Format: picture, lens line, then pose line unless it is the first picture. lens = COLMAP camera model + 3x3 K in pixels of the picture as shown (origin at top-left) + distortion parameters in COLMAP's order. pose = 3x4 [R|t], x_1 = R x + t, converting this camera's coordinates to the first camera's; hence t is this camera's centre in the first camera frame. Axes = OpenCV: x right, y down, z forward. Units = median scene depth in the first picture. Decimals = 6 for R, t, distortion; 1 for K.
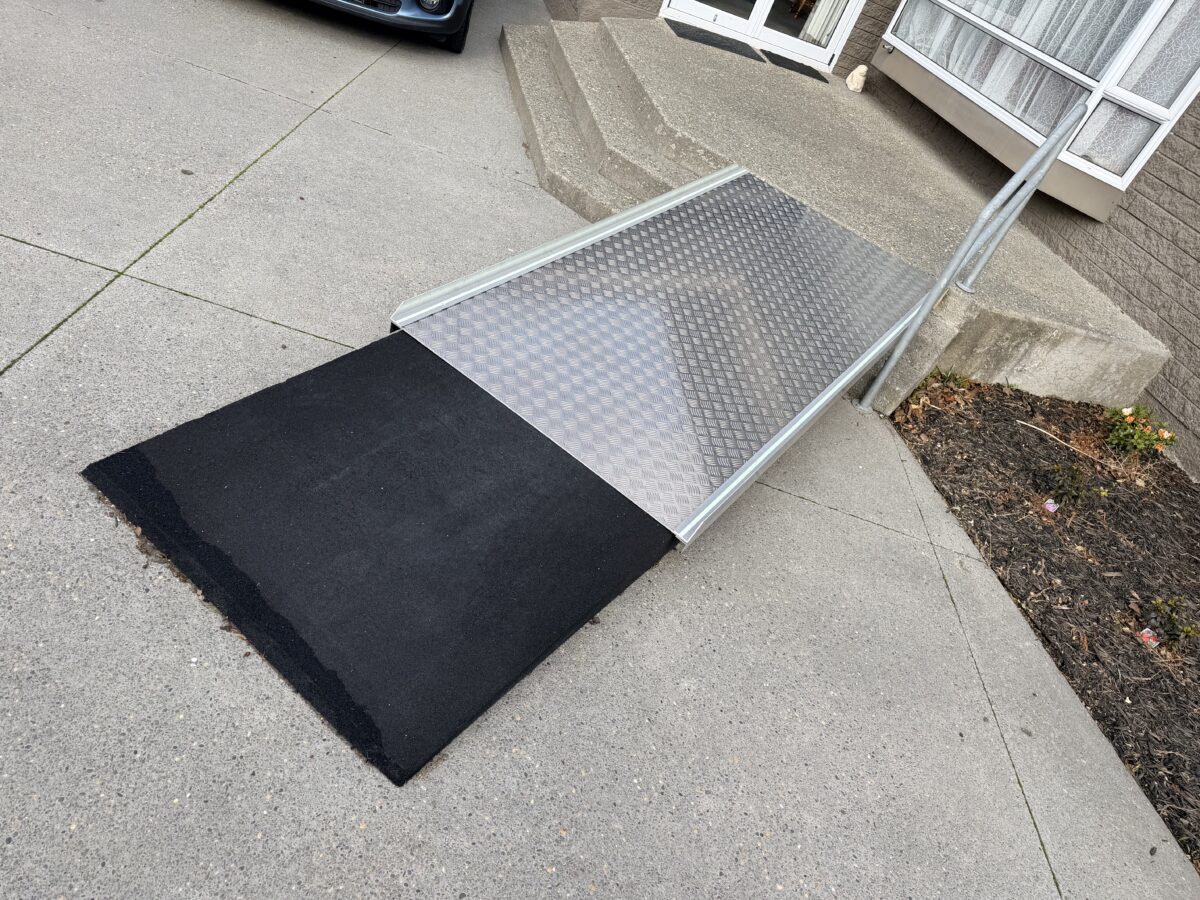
lens RADIAL K [[839.5, 0, 597.6], [0, 839.5, 450.8], [0, 0, 1]] dist [0.030370, -0.029665]
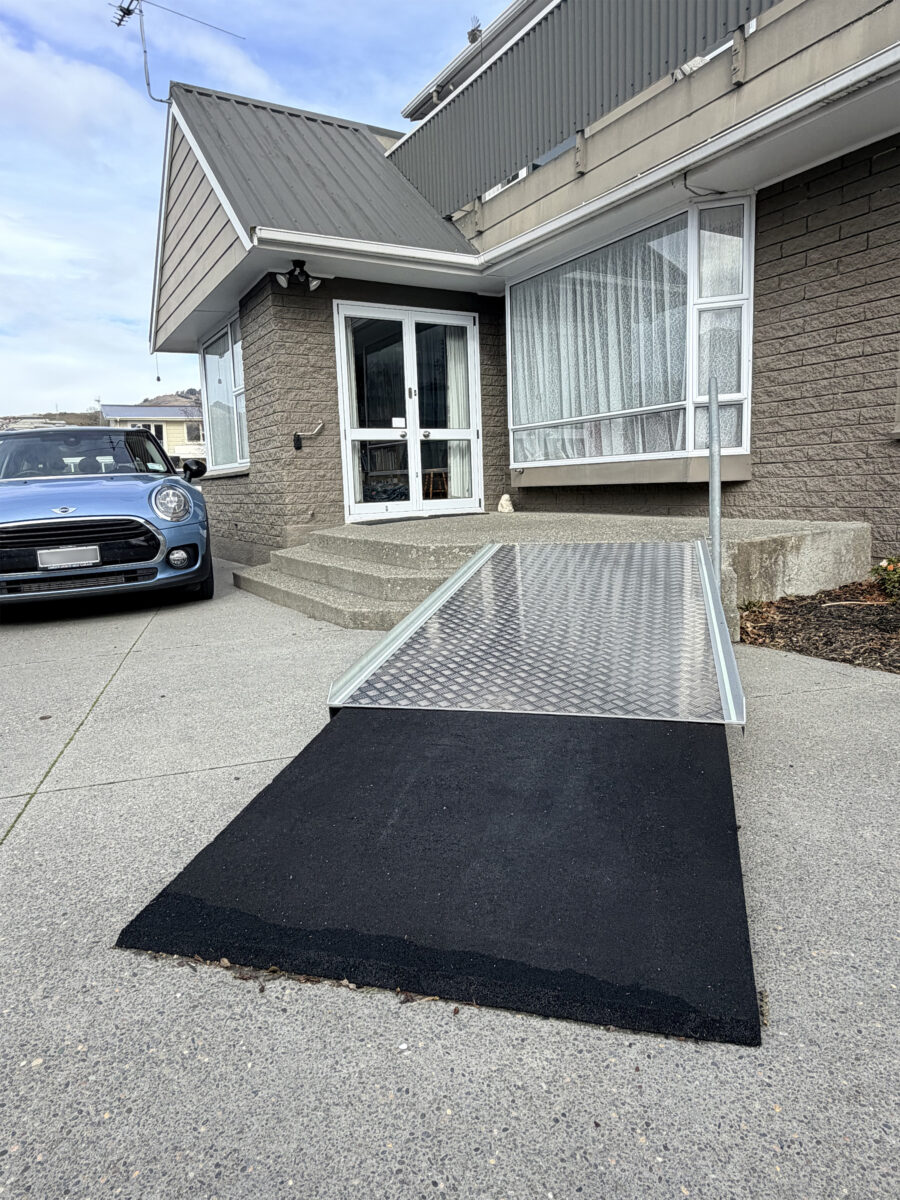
lens RADIAL K [[741.2, 0, 449.7], [0, 741.2, 596.8], [0, 0, 1]] dist [-0.001443, -0.000122]
pose [[0.875132, -0.409967, 0.257042, -0.375748], [0.481357, 0.791797, -0.375970, 0.168443], [-0.049390, 0.452752, 0.890267, 0.236604]]
